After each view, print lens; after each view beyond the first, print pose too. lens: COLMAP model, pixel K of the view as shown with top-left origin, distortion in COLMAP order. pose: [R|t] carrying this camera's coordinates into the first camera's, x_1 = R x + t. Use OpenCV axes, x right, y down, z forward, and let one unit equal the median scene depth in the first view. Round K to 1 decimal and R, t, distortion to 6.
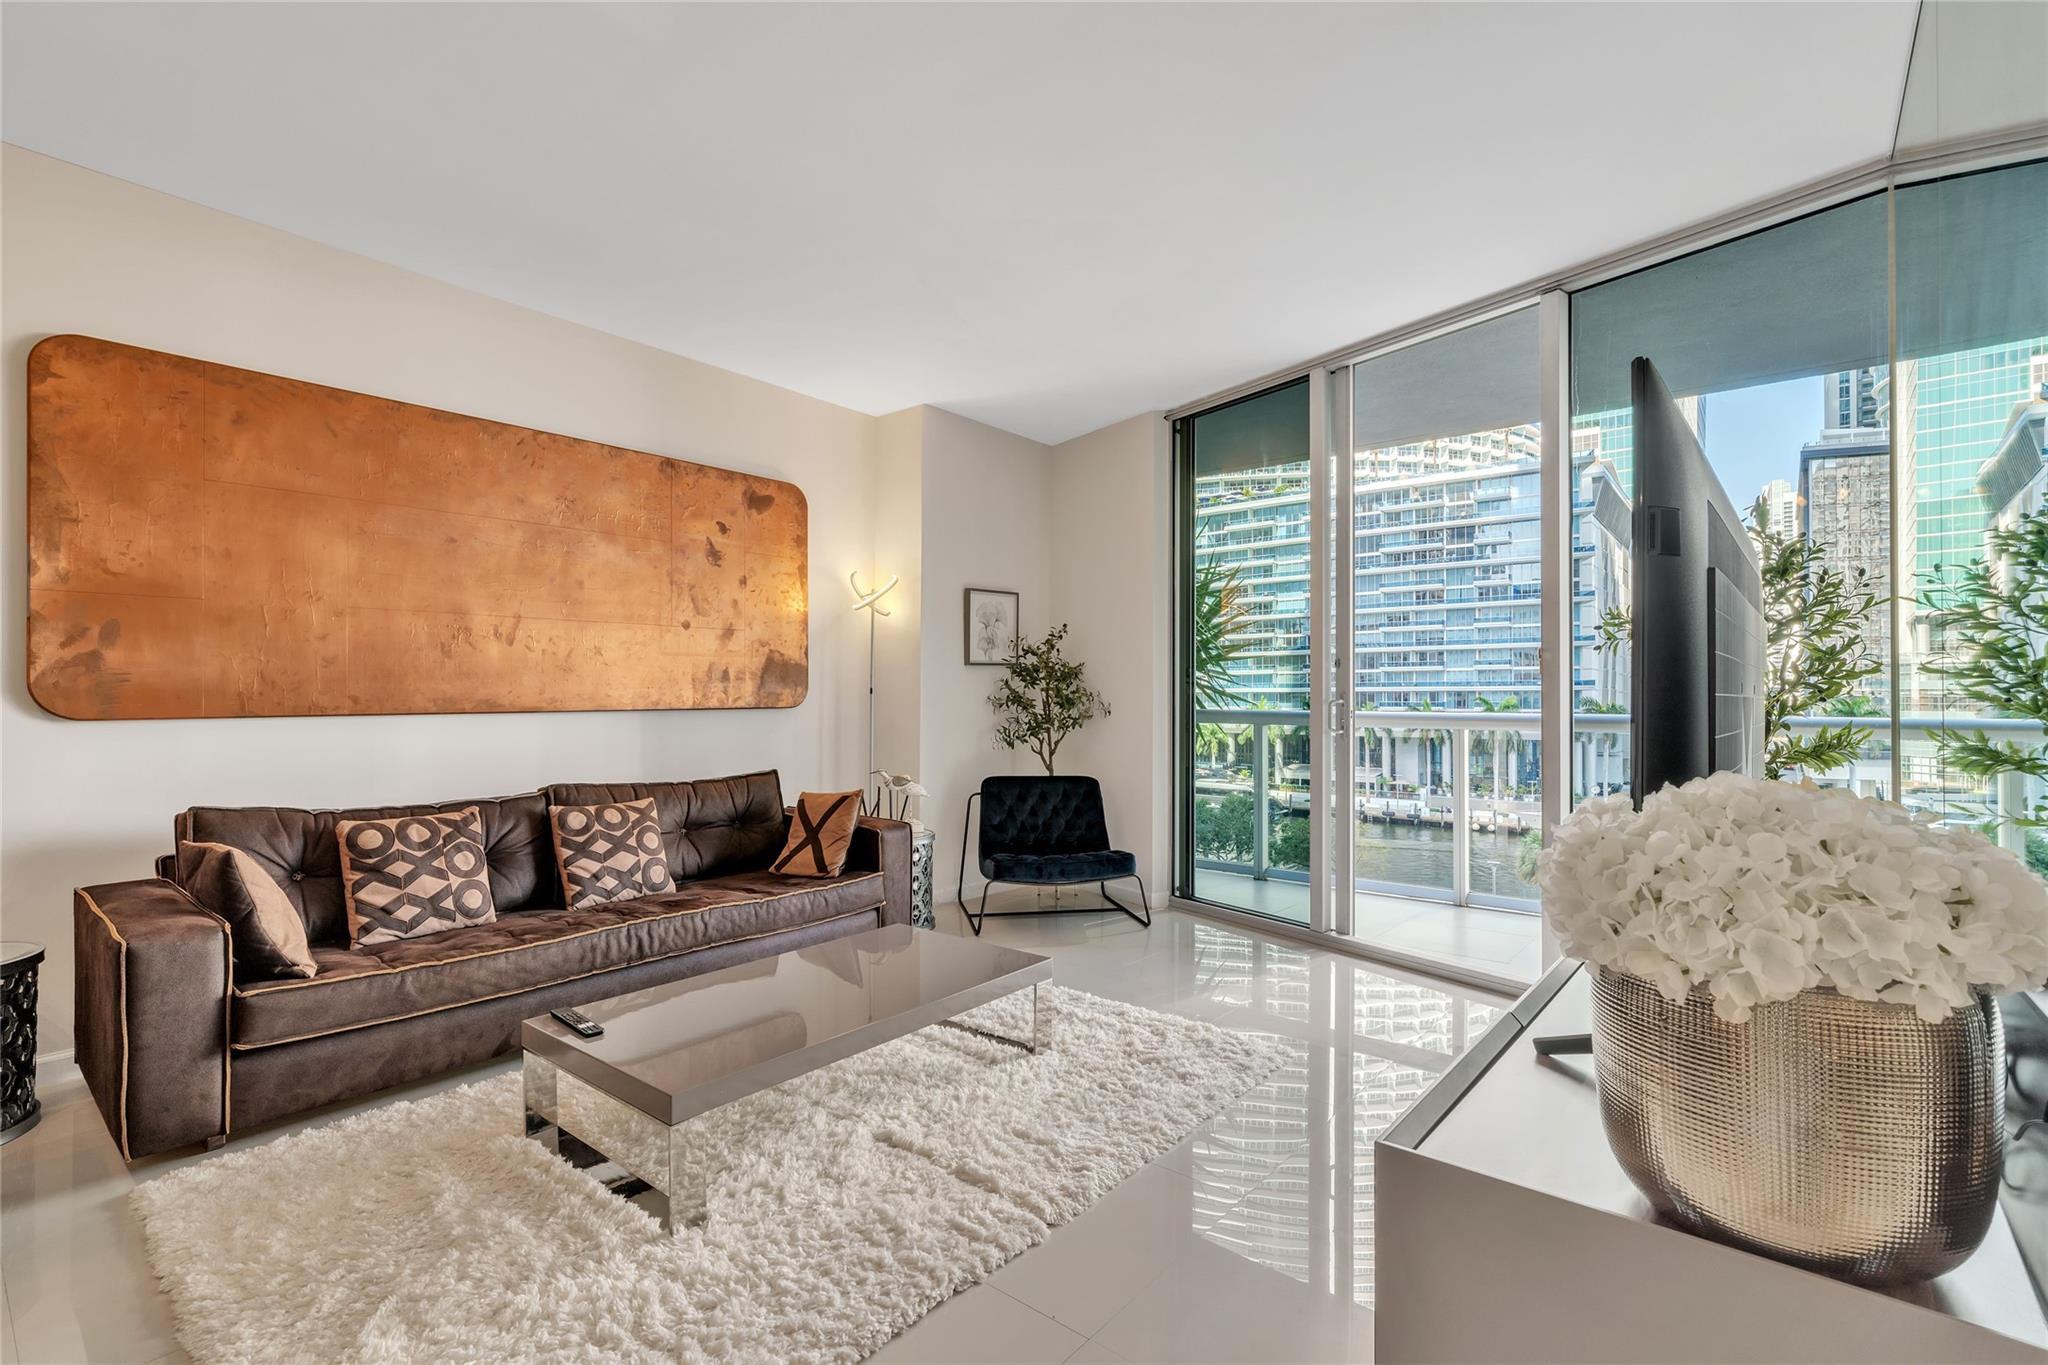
lens RADIAL K [[919.7, 0, 1030.0], [0, 919.7, 681.3], [0, 0, 1]] dist [-0.003352, 0.000392]
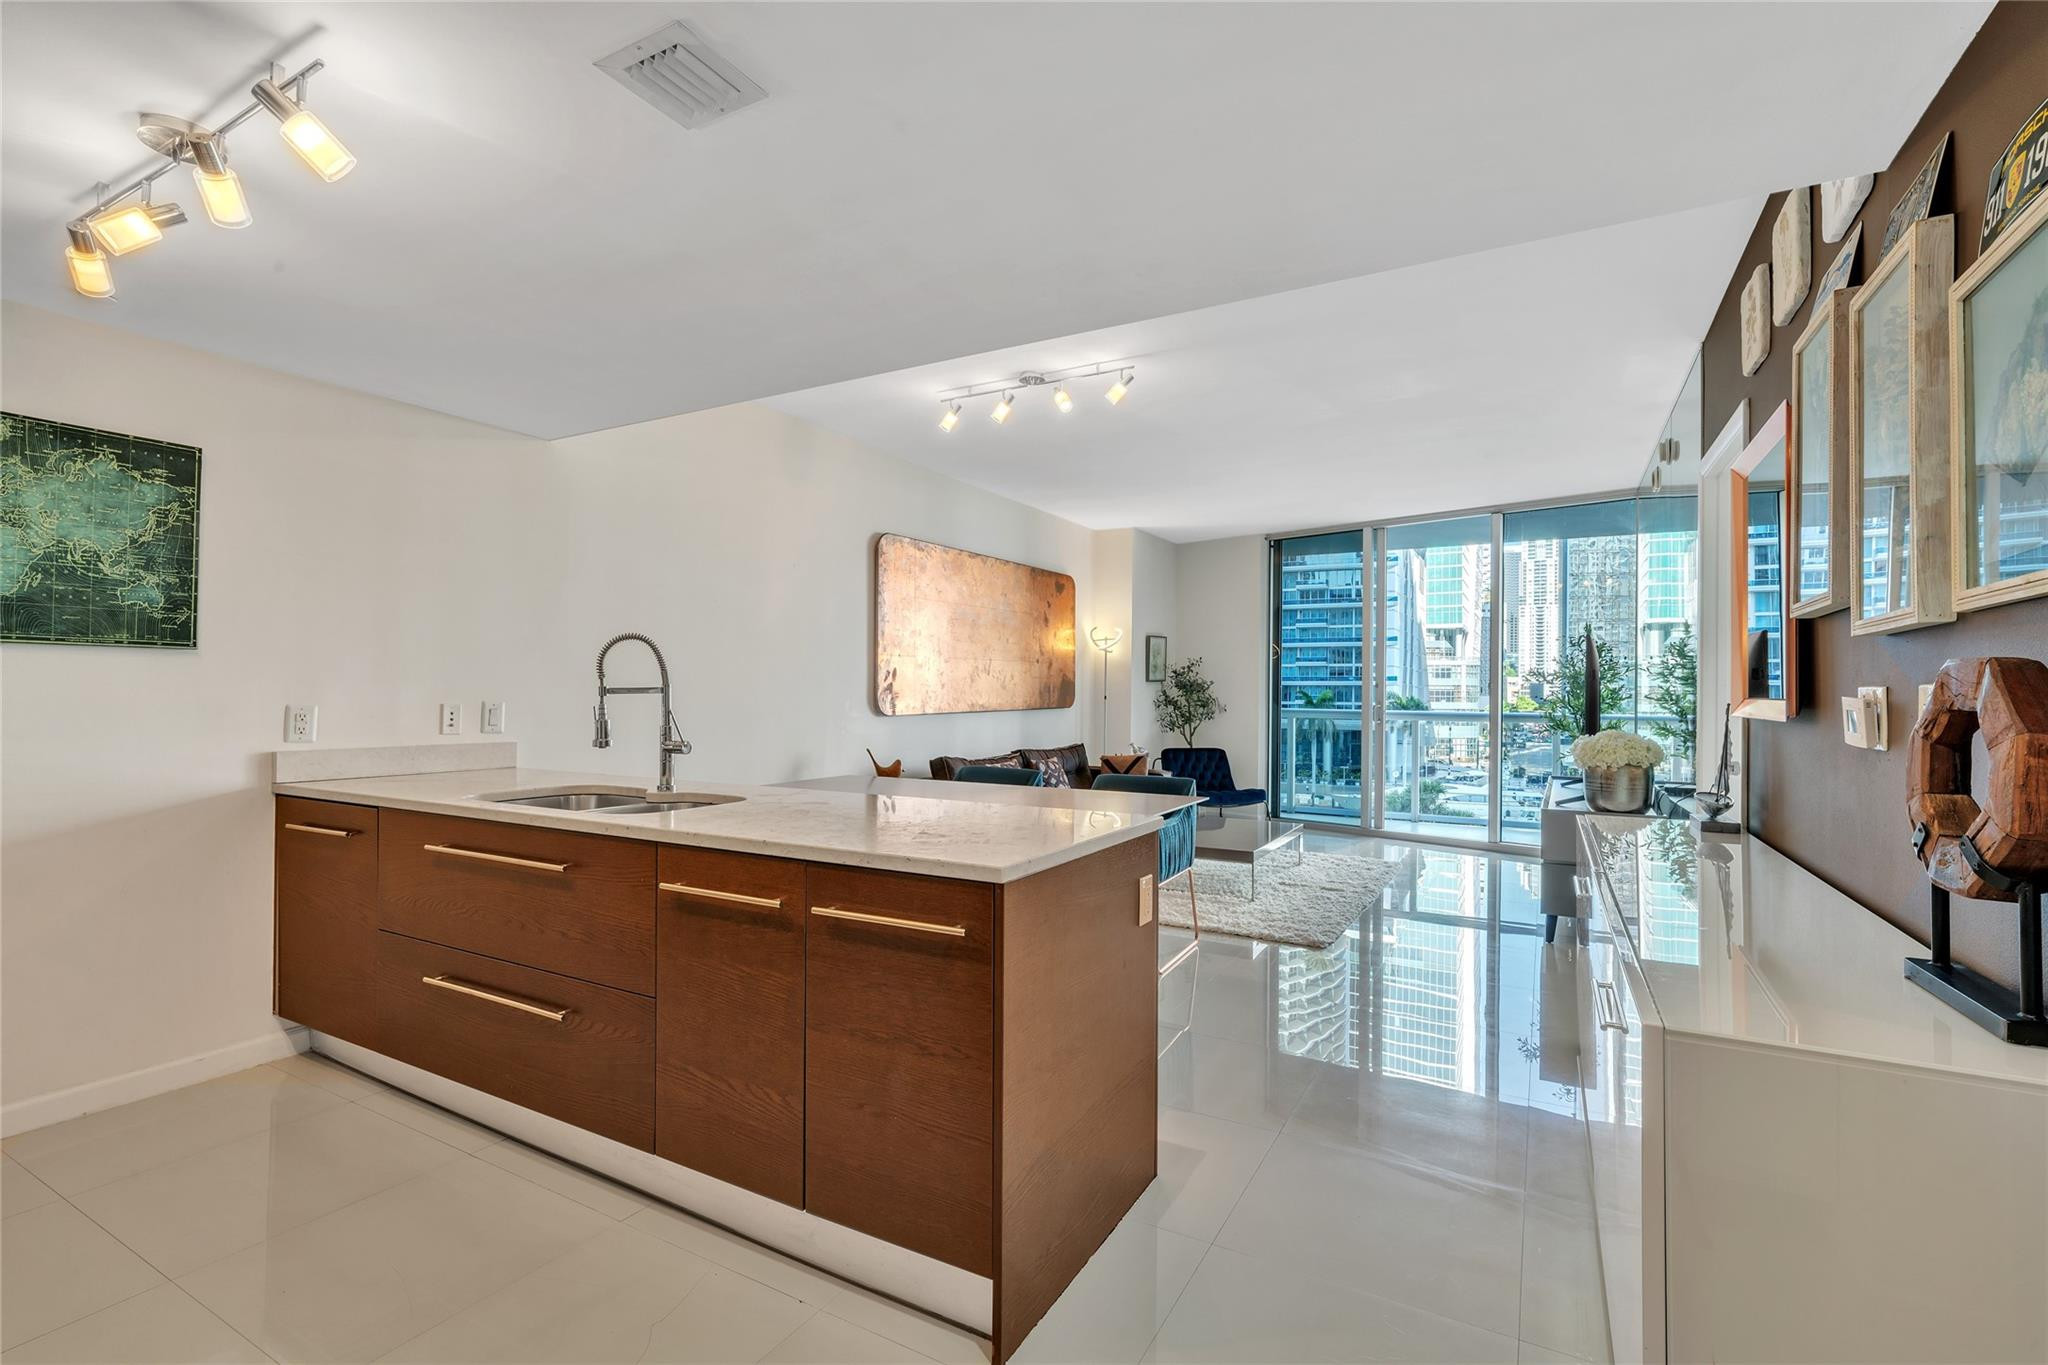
lens RADIAL K [[919.7, 0, 1024.4], [0, 919.7, 685.6], [0, 0, 1]] dist [-0.003352, 0.000392]
pose [[0.984979, 0.007521, 0.172511, -0.678592], [-0.010122, 0.999848, 0.014200, -0.037662], [-0.172378, -0.015733, 0.984905, -0.705610]]
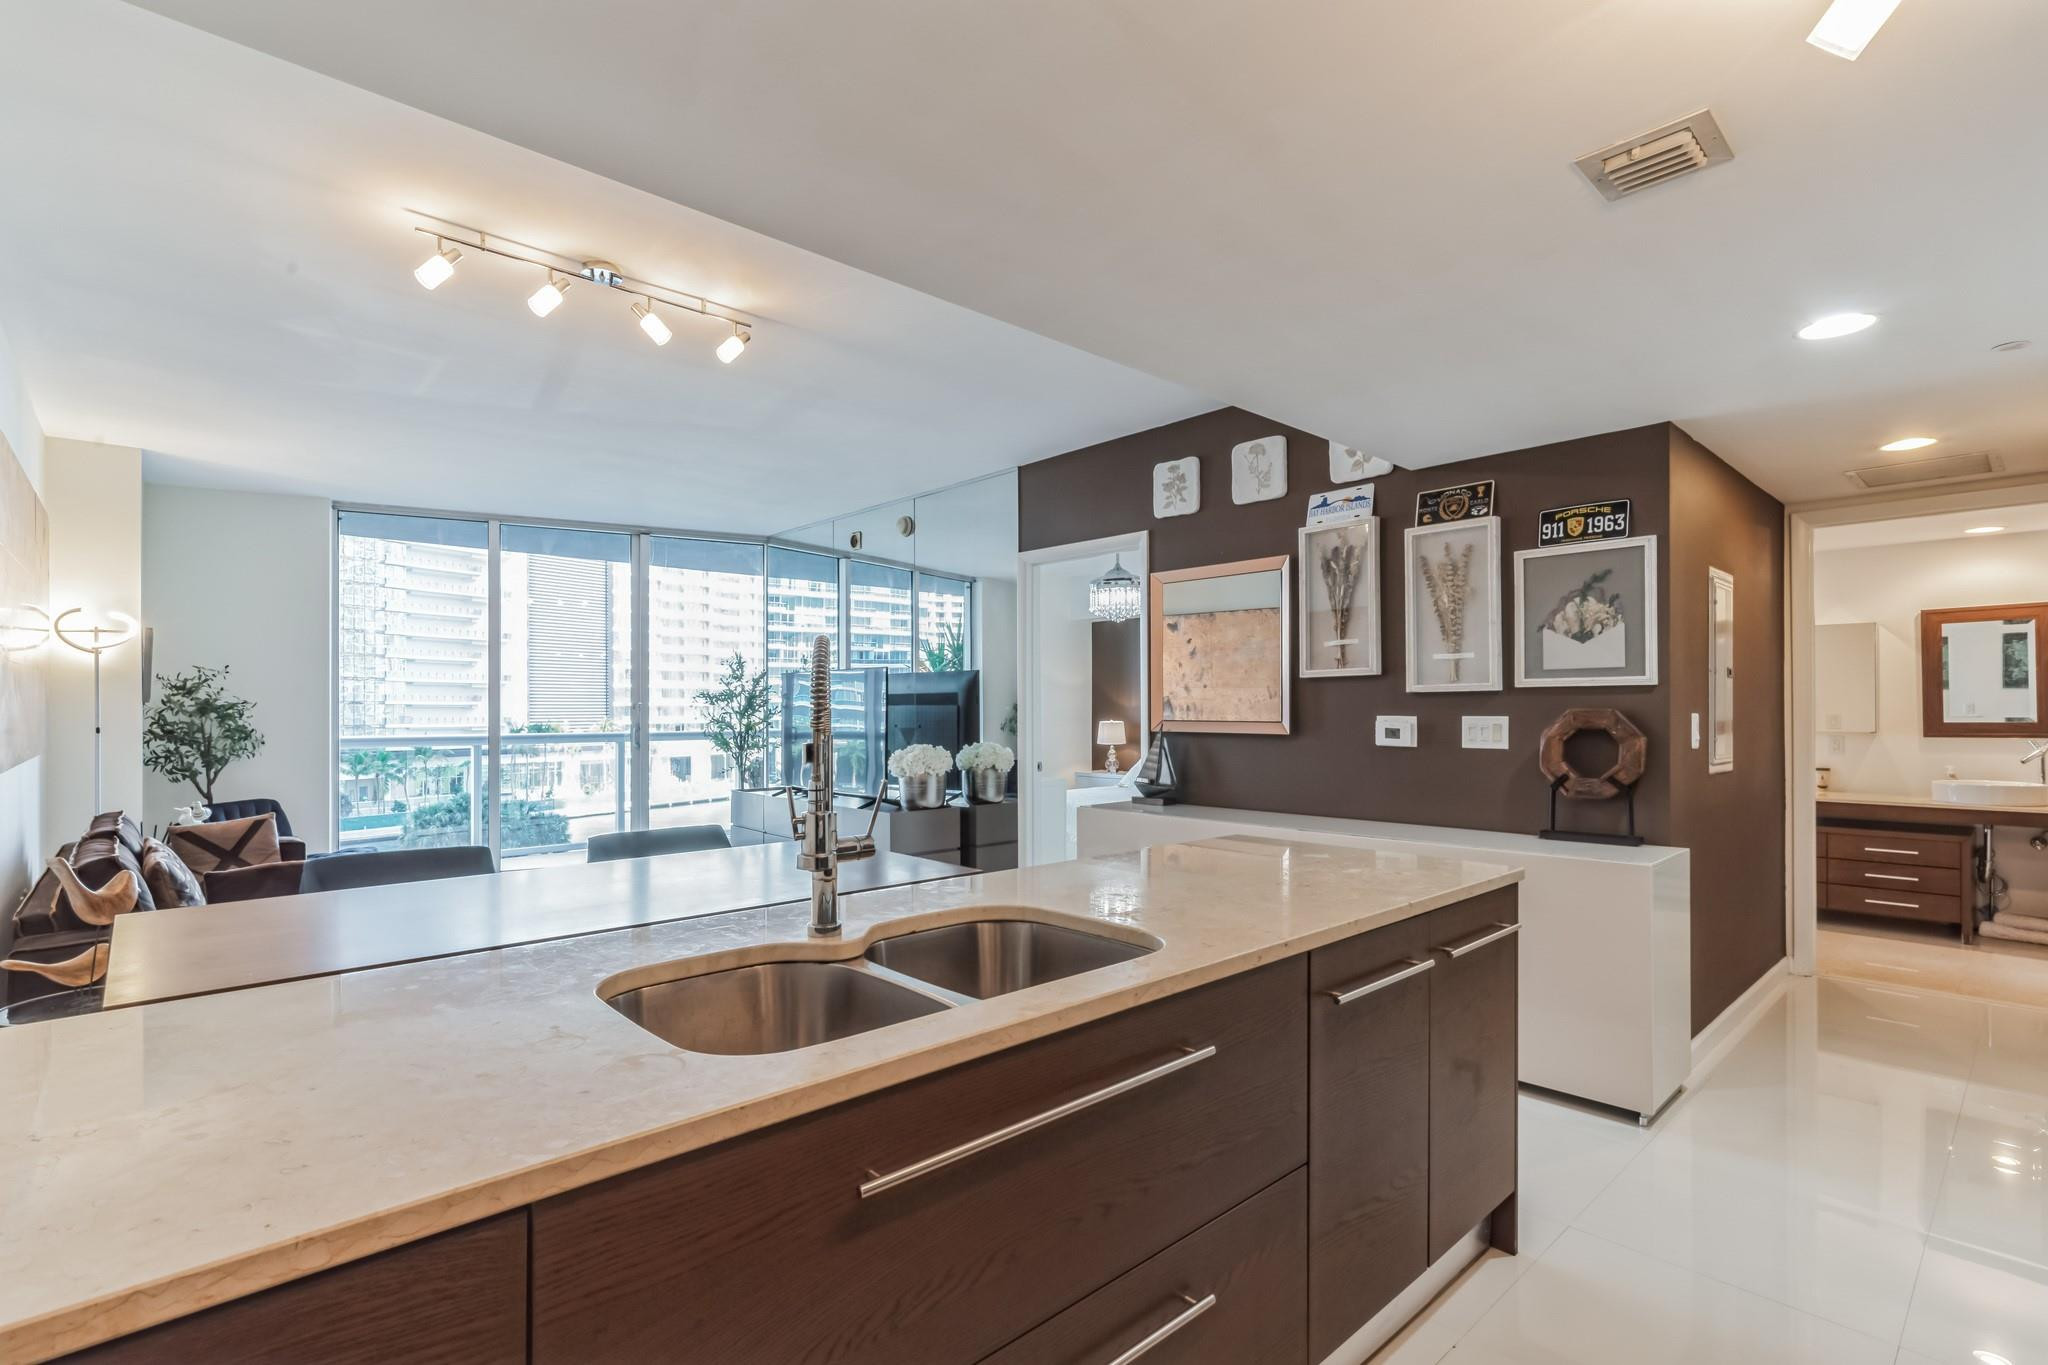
lens RADIAL K [[962.6, 0, 1016.5], [0, 962.6, 707.5], [0, 0, 1]] dist [-0.000669, 0.000892]
pose [[0.143427, -0.000932, 0.989660, -1.173574], [-0.018759, 0.999817, 0.003661, -0.040278], [-0.989483, -0.019090, 0.143384, -0.134768]]
